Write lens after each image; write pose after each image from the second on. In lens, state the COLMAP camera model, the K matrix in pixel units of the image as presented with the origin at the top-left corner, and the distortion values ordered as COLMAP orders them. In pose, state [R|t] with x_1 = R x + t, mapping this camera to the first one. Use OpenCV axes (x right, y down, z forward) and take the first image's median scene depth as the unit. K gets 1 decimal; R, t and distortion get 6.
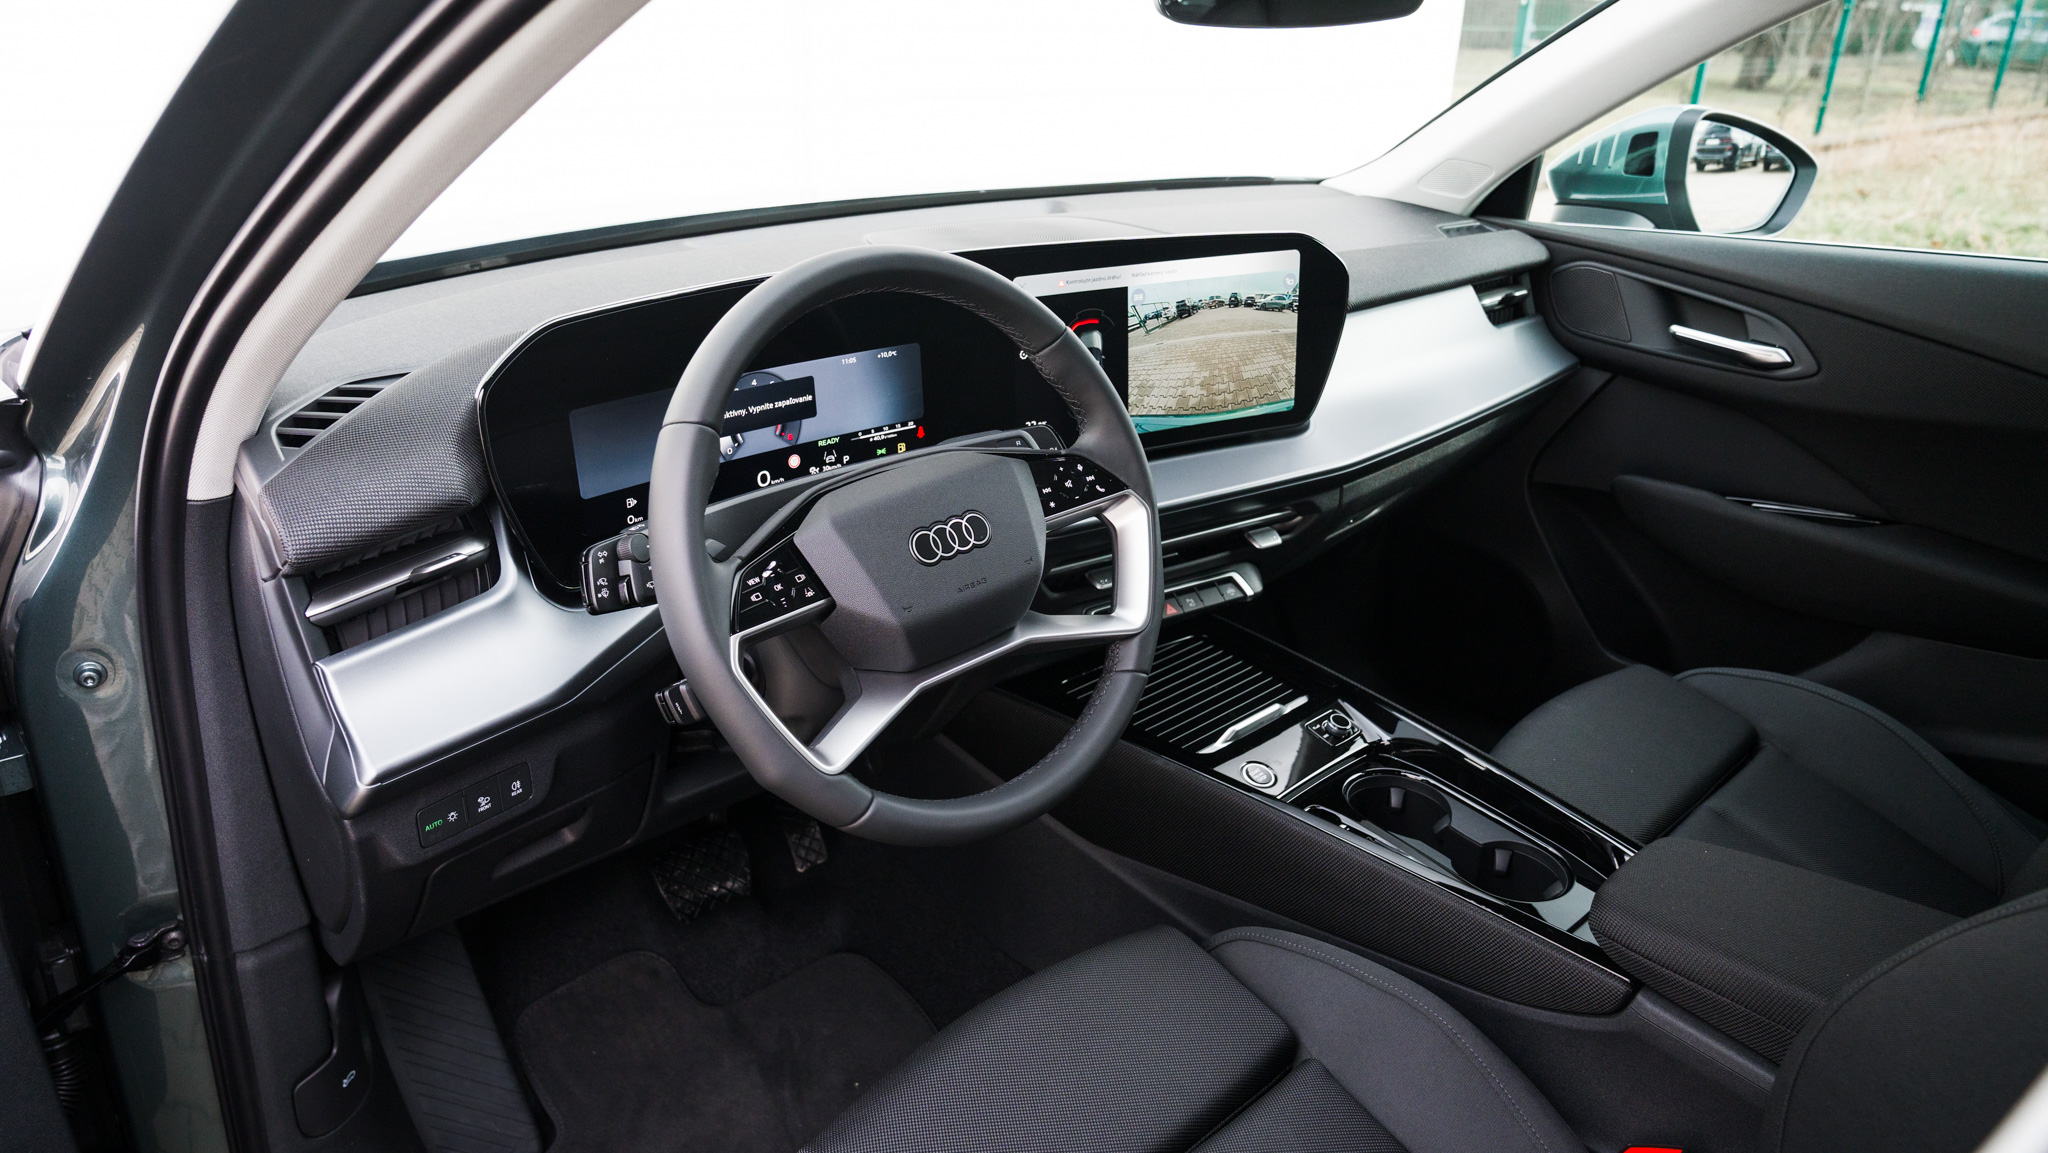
lens RADIAL K [[1384.6, 0, 1029.6], [0, 1384.6, 575.6], [0, 0, 1]] dist [-0.016683, 0.014731]
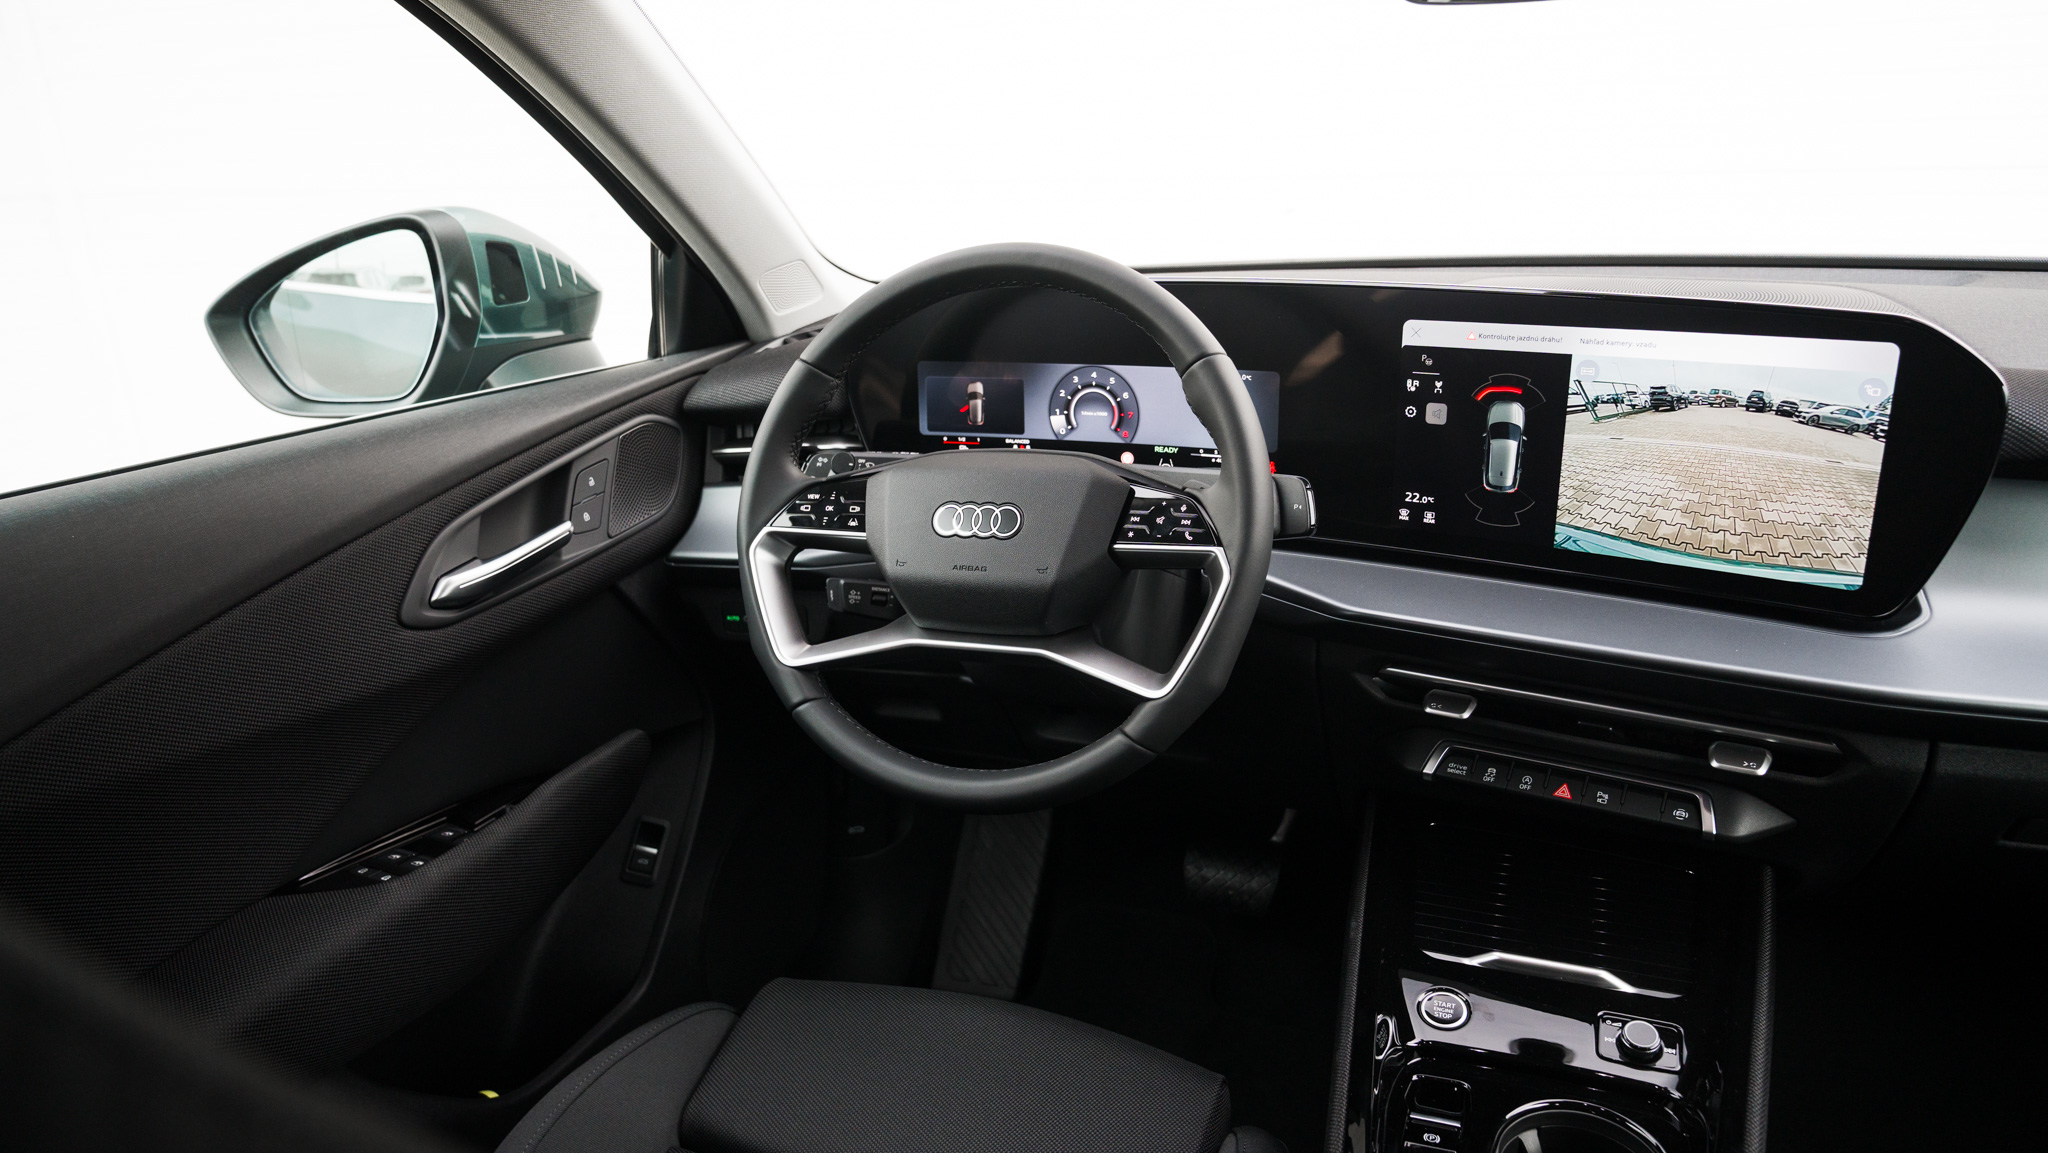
lens RADIAL K [[1384.6, 0, 1020.3], [0, 1384.6, 580.0], [0, 0, 1]] dist [-0.016683, 0.014731]
pose [[0.397893, 0.265305, -0.878234, 0.630448], [-0.307041, 0.940581, 0.145031, -0.104303], [0.864527, 0.211947, 0.455710, 0.397507]]
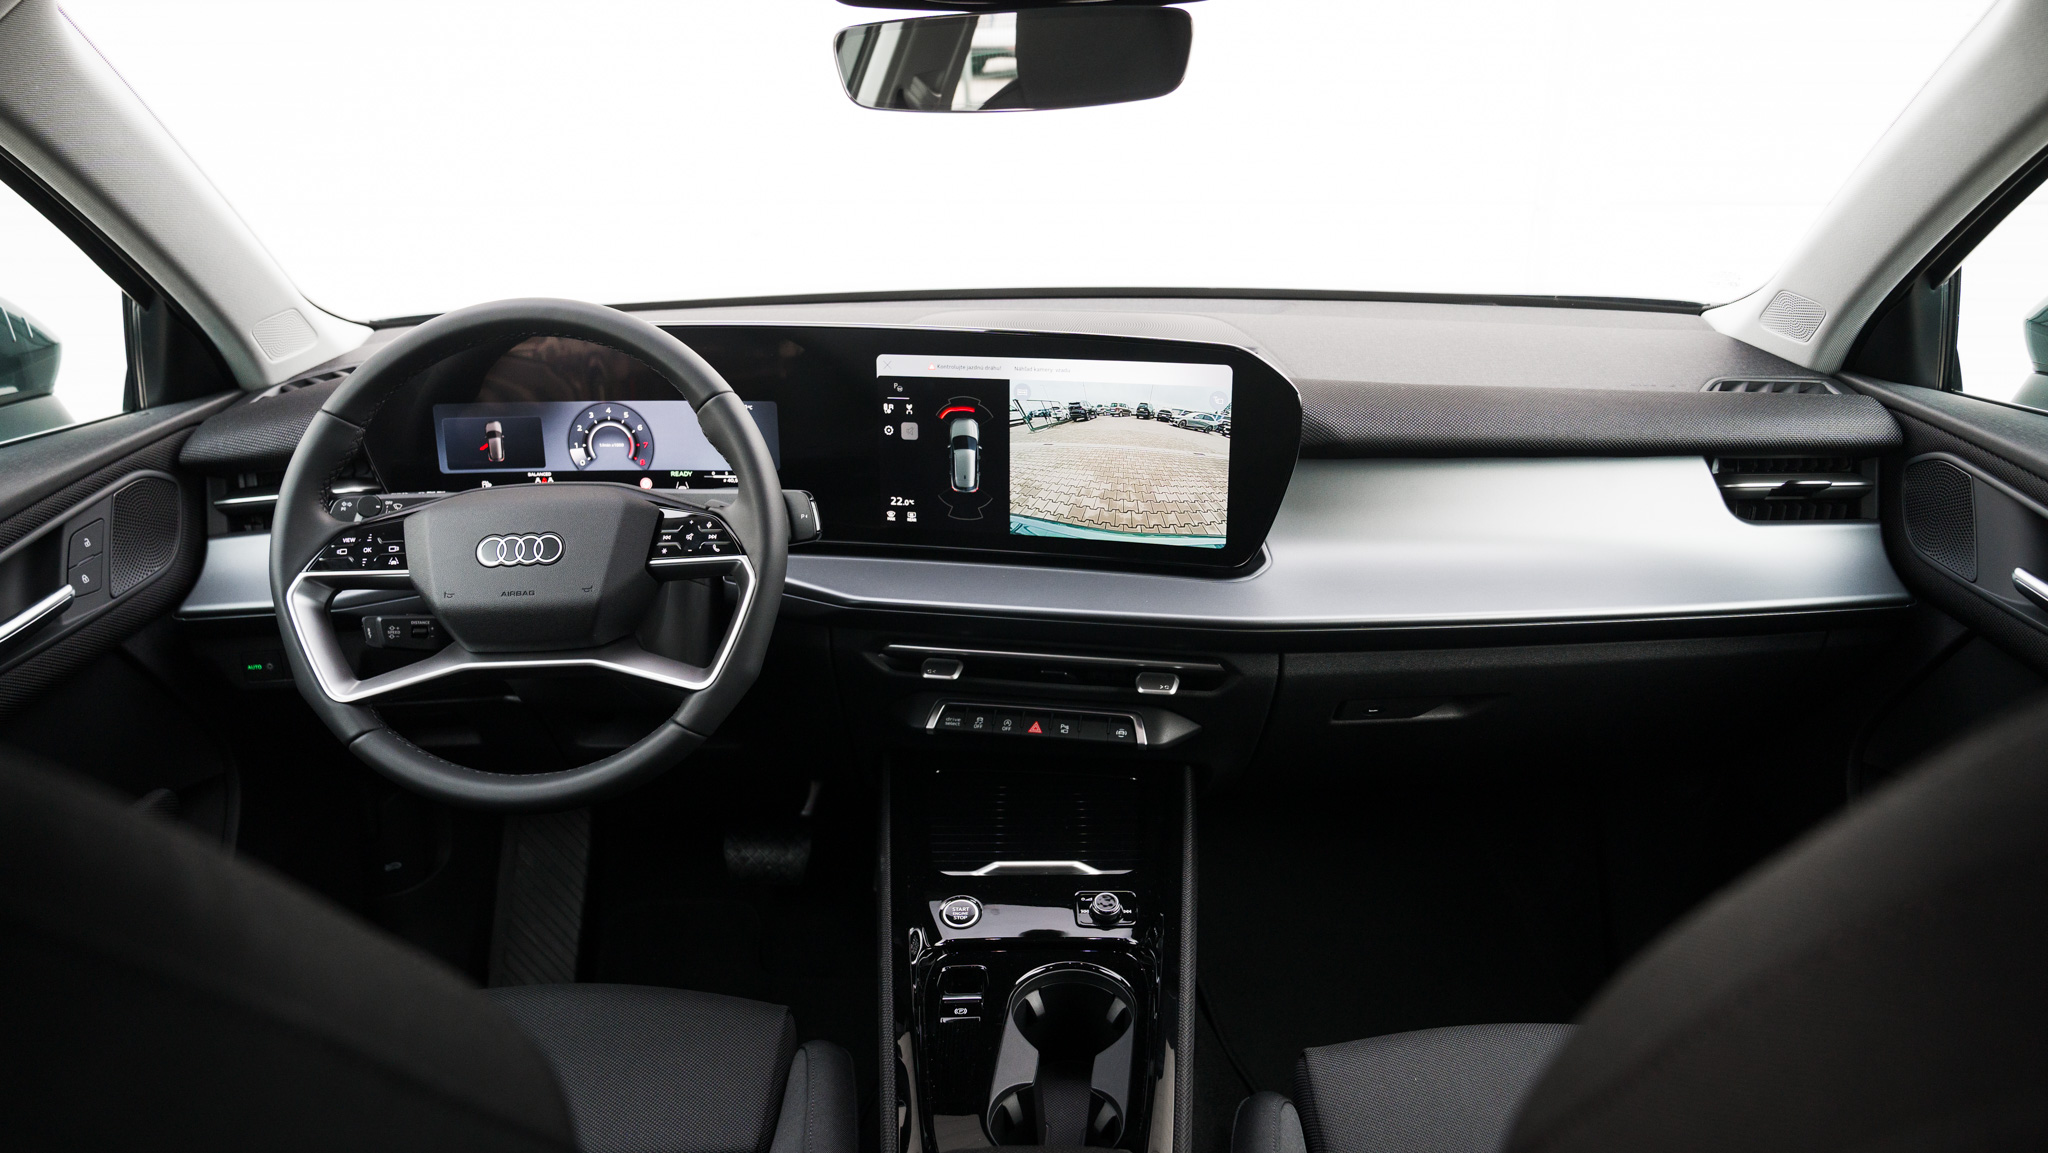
lens RADIAL K [[1384.6, 0, 1022.1], [0, 1384.6, 577.6], [0, 0, 1]] dist [-0.016683, 0.014731]
pose [[0.707478, 0.209250, -0.675048, 0.727929], [-0.251818, 0.967110, 0.035866, -0.108014], [0.660350, 0.144615, 0.736902, 0.303975]]
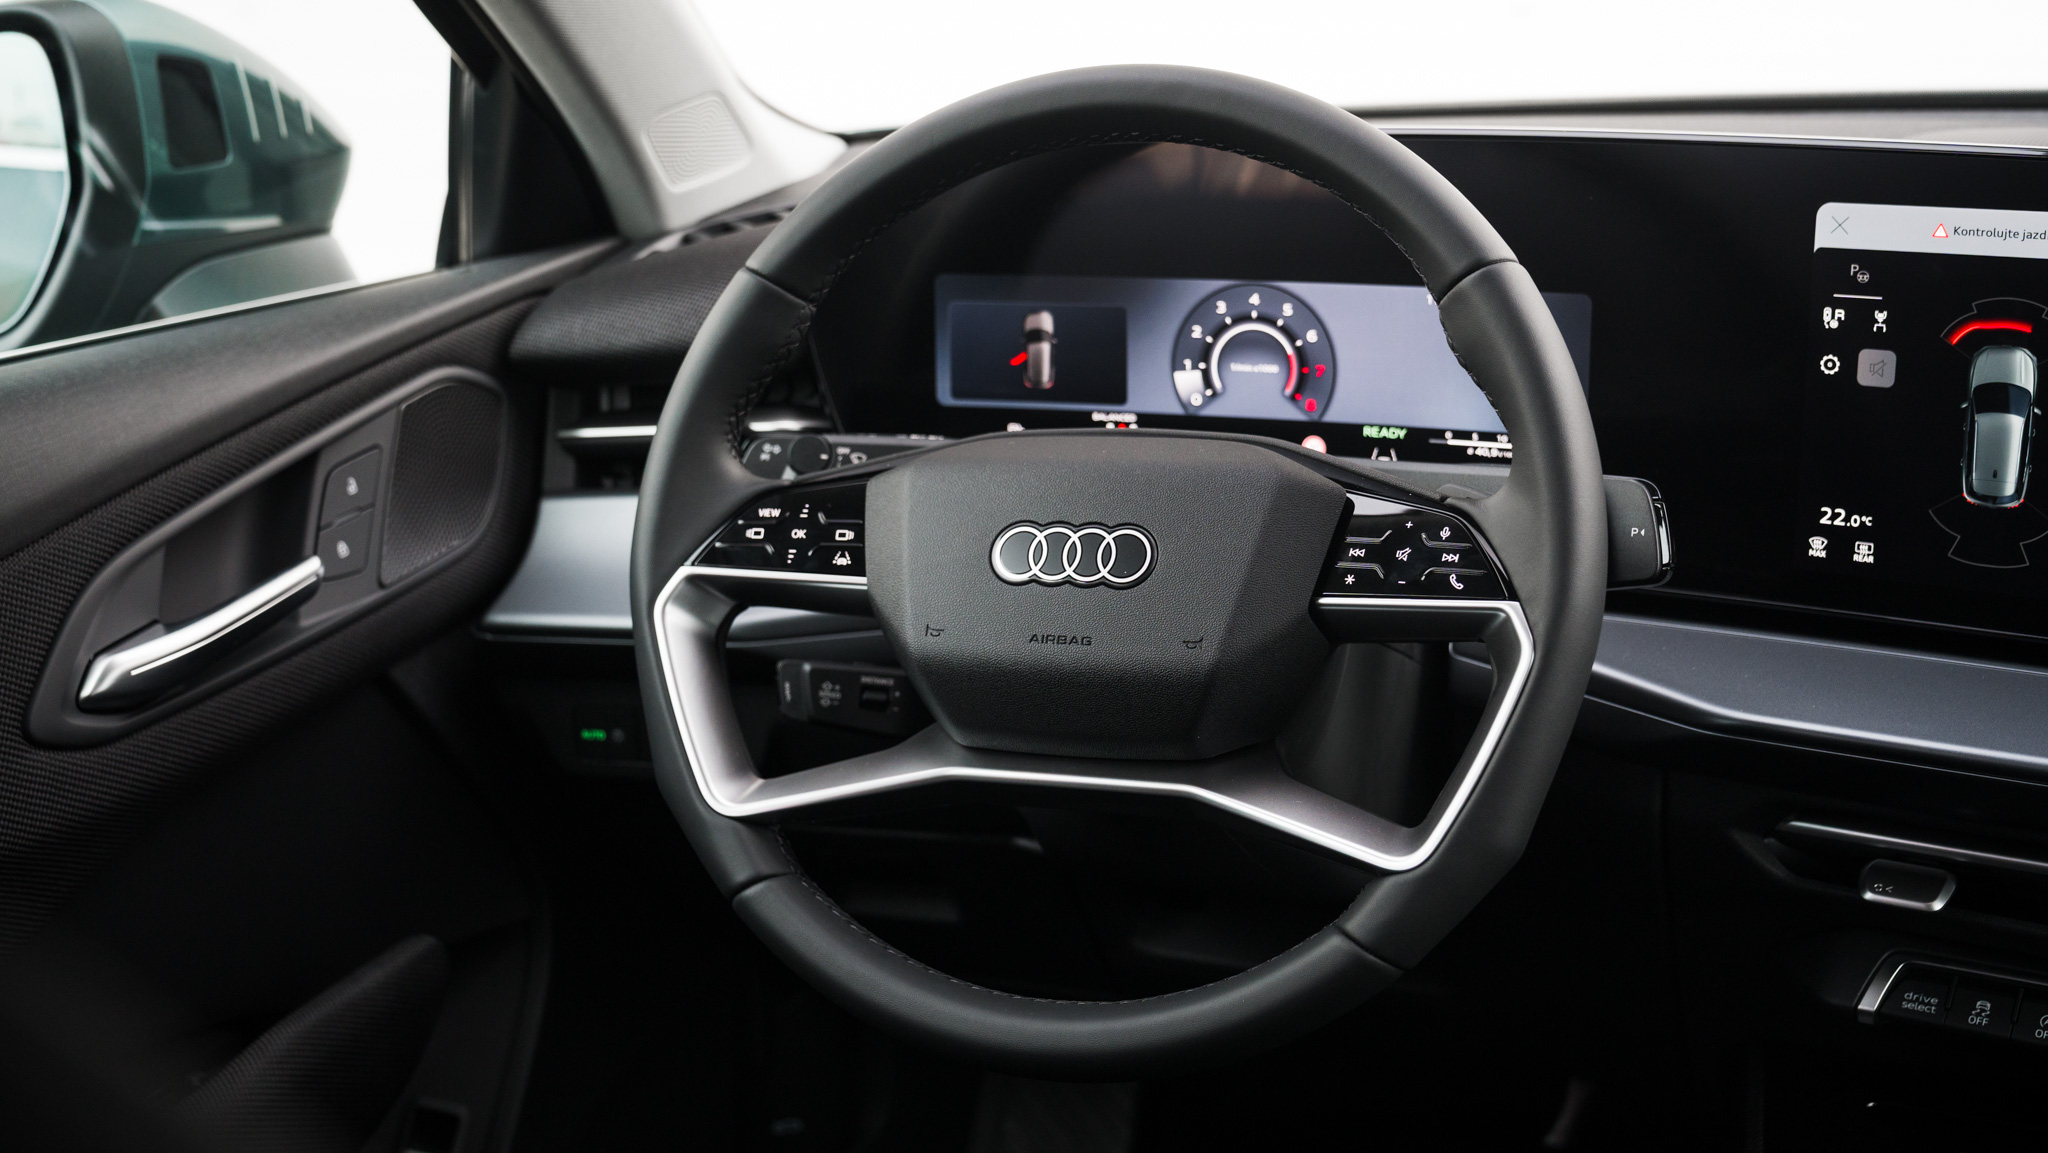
lens RADIAL K [[2550.2, 0, 1037.8], [0, 2550.2, 571.0], [0, 0, 1]] dist [0.006767, 0.000000]
pose [[0.414975, 0.227142, -0.881023, 0.633958], [-0.310672, 0.945510, 0.097437, -0.086548], [0.855148, 0.233275, 0.462930, 0.345817]]
